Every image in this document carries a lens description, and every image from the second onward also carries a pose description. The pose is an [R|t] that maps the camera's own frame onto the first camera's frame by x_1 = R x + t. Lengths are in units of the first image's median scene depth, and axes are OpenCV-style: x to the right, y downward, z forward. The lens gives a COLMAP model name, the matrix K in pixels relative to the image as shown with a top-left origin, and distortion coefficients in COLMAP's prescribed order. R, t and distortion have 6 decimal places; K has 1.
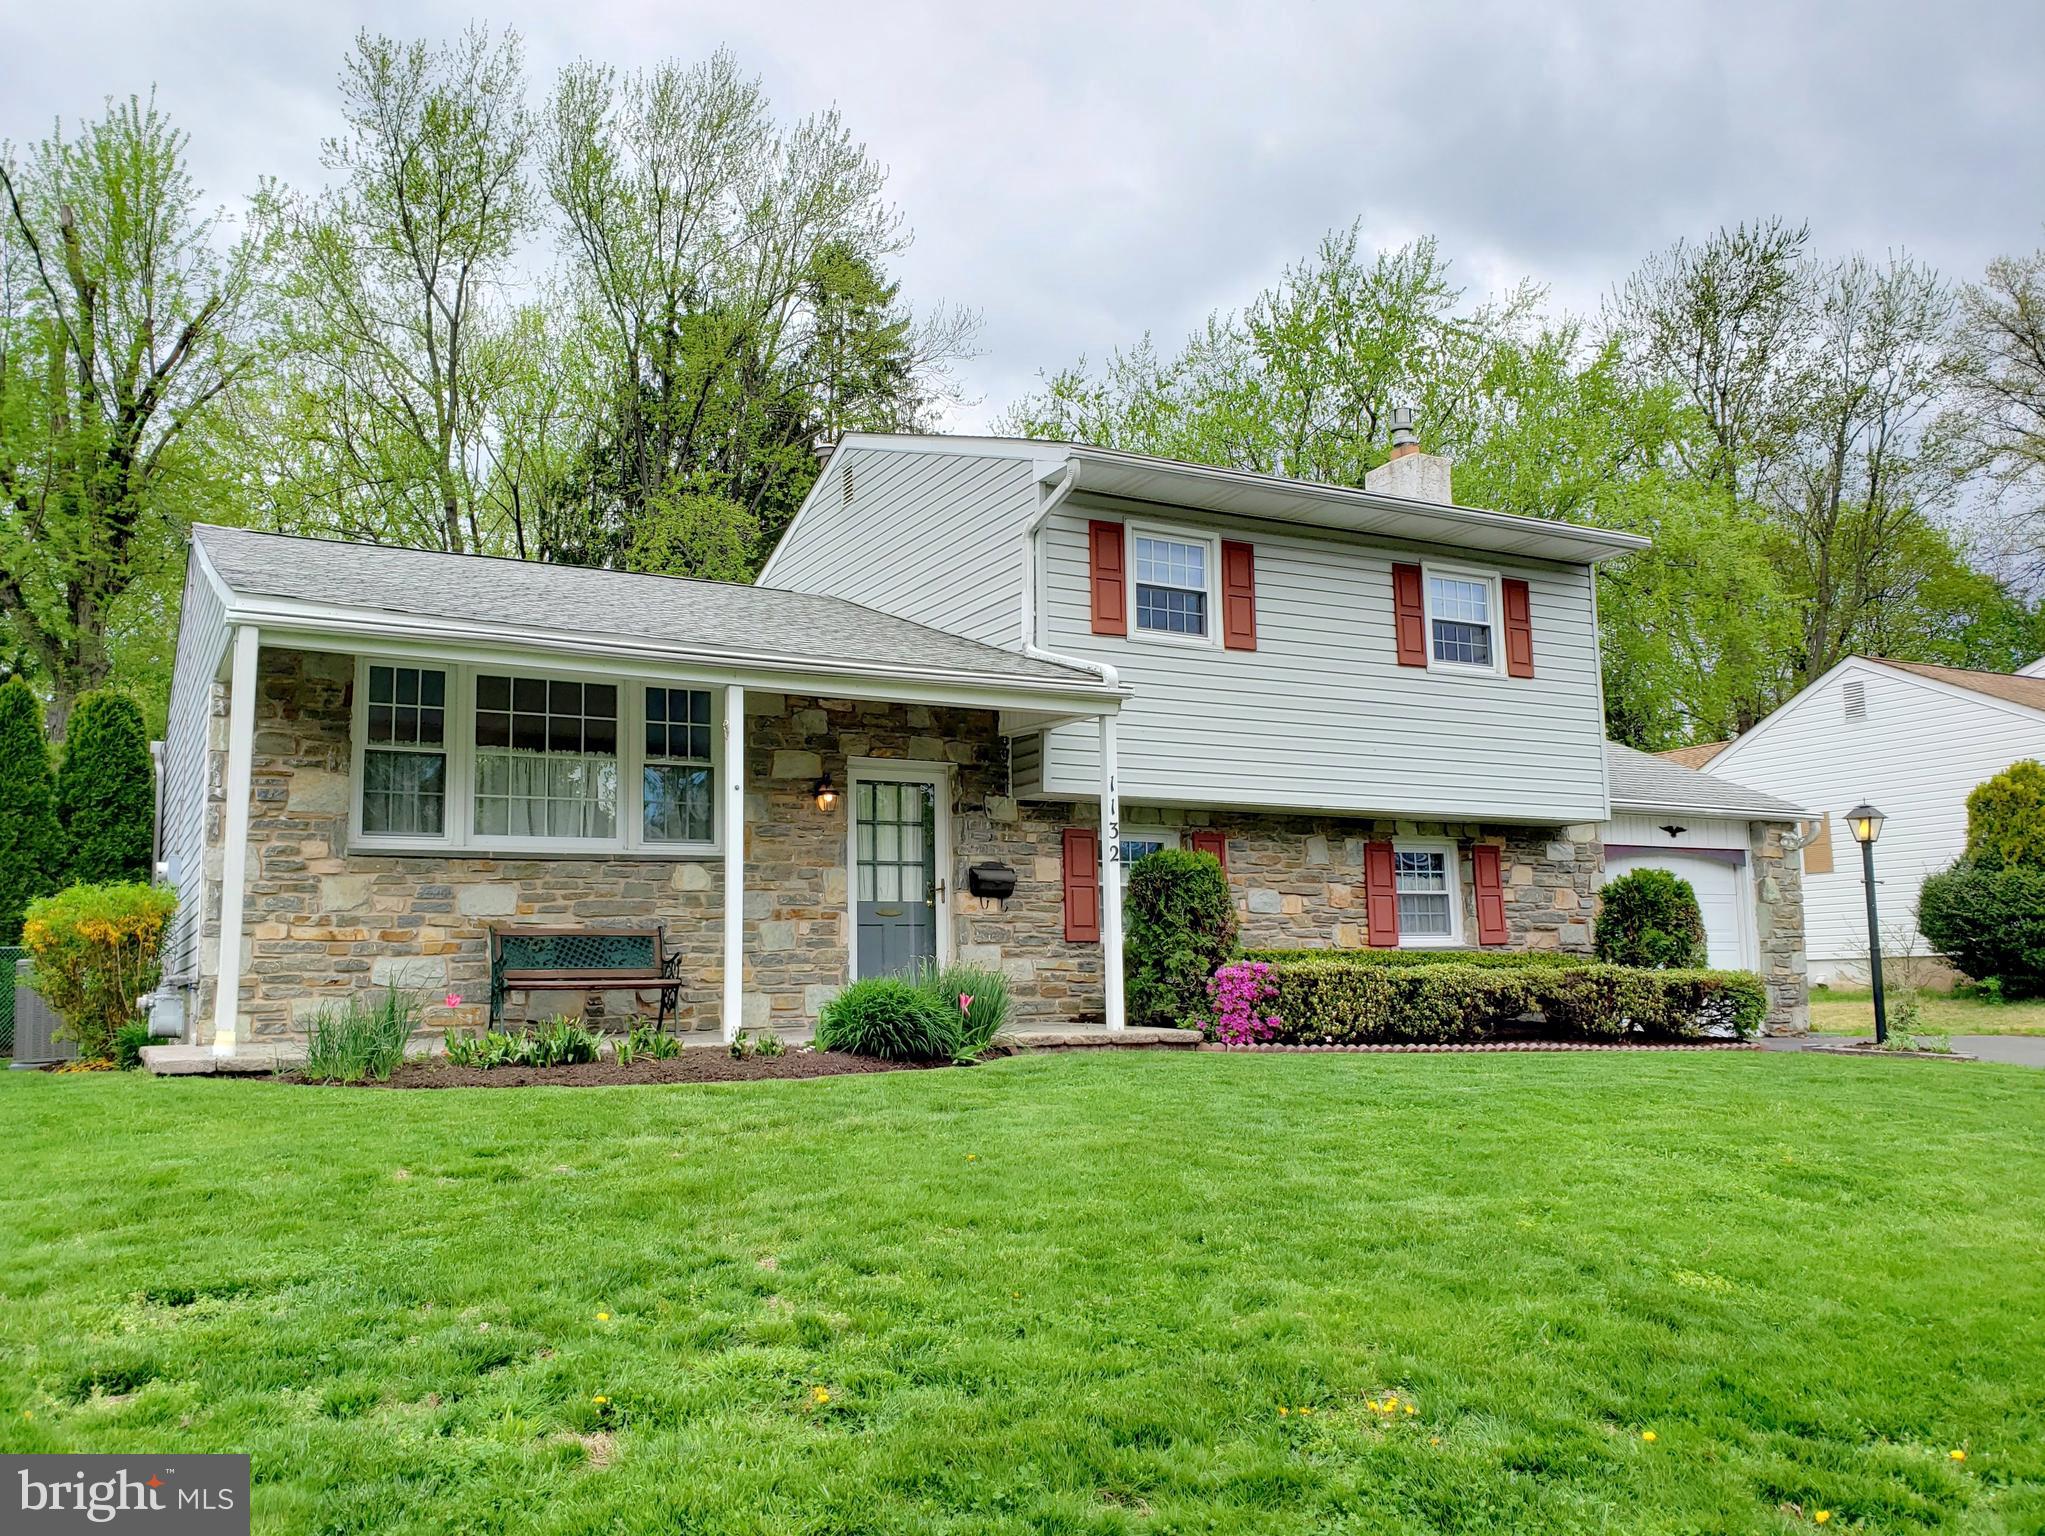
lens RADIAL K [[1702.3, 0, 1022.5], [0, 1702.3, 768.0], [0, 0, 1]] dist [0.181592, -0.356591]
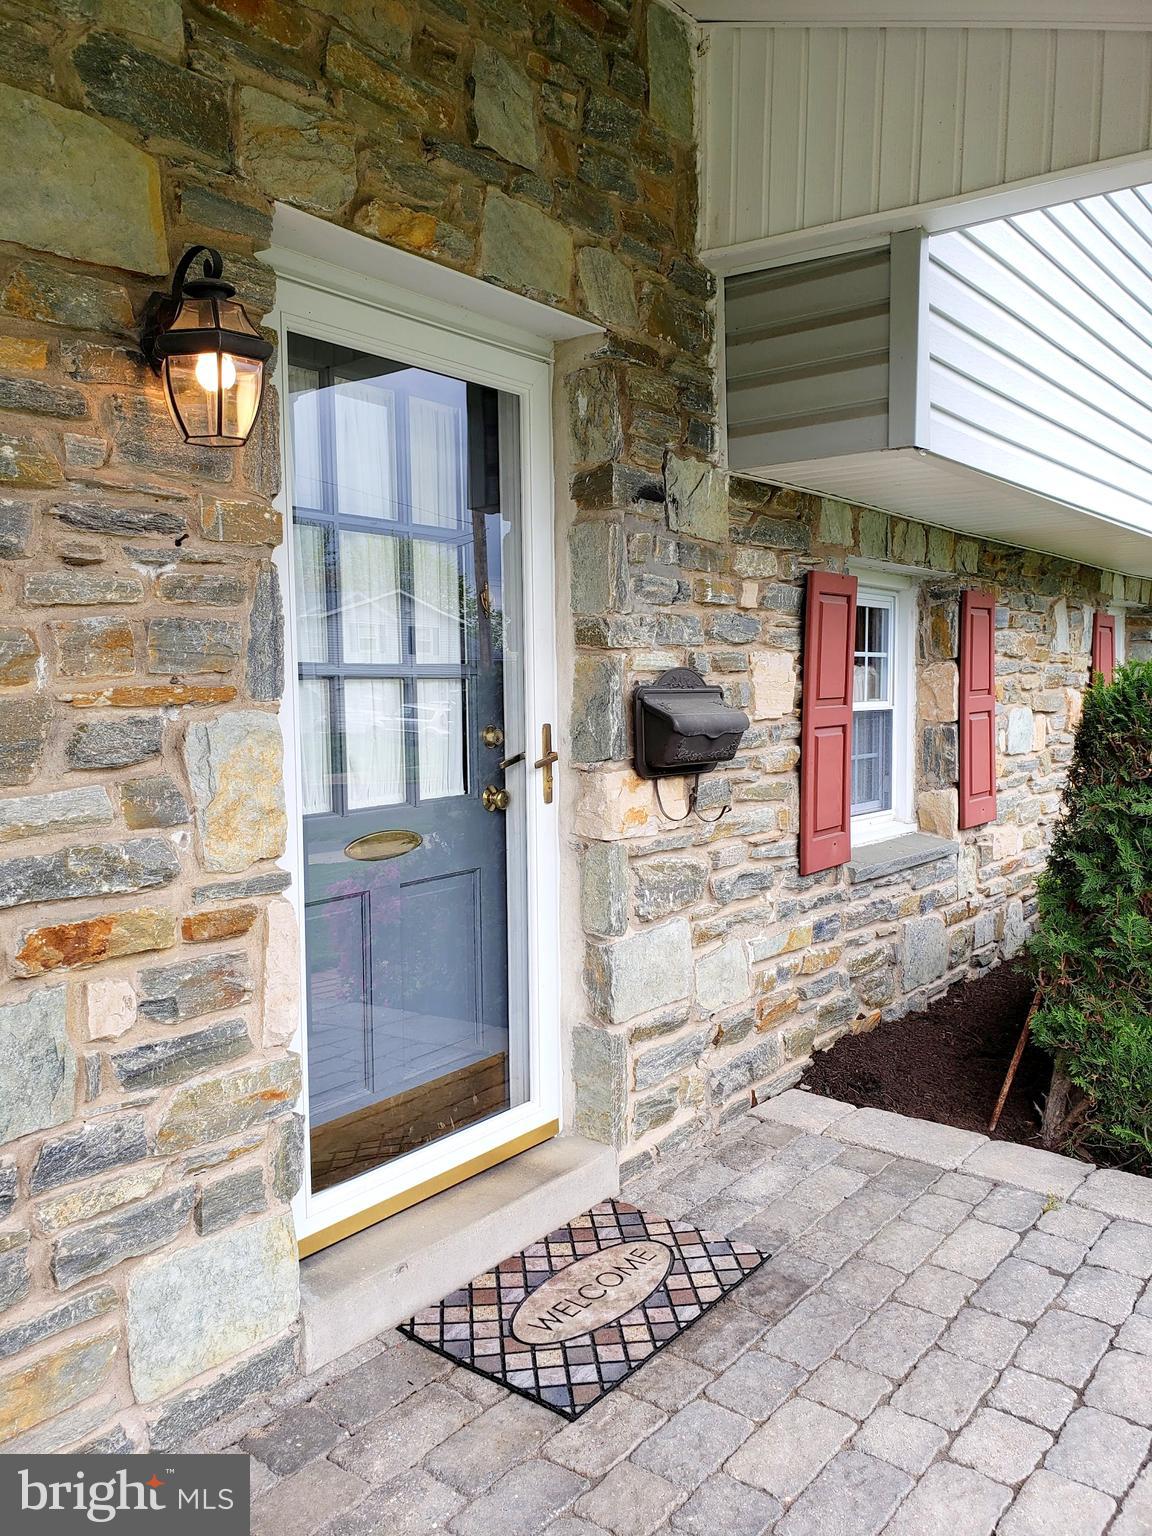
lens RADIAL K [[1172.5, 0, 576.0], [0, 1172.5, 768.0], [0, 0, 1]] dist [0.126407, -0.258796]
pose [[0.915580, -0.025947, 0.401298, -0.125242], [-0.056485, 0.979725, 0.192219, 0.031839], [-0.398149, -0.198659, 0.895551, 0.801304]]
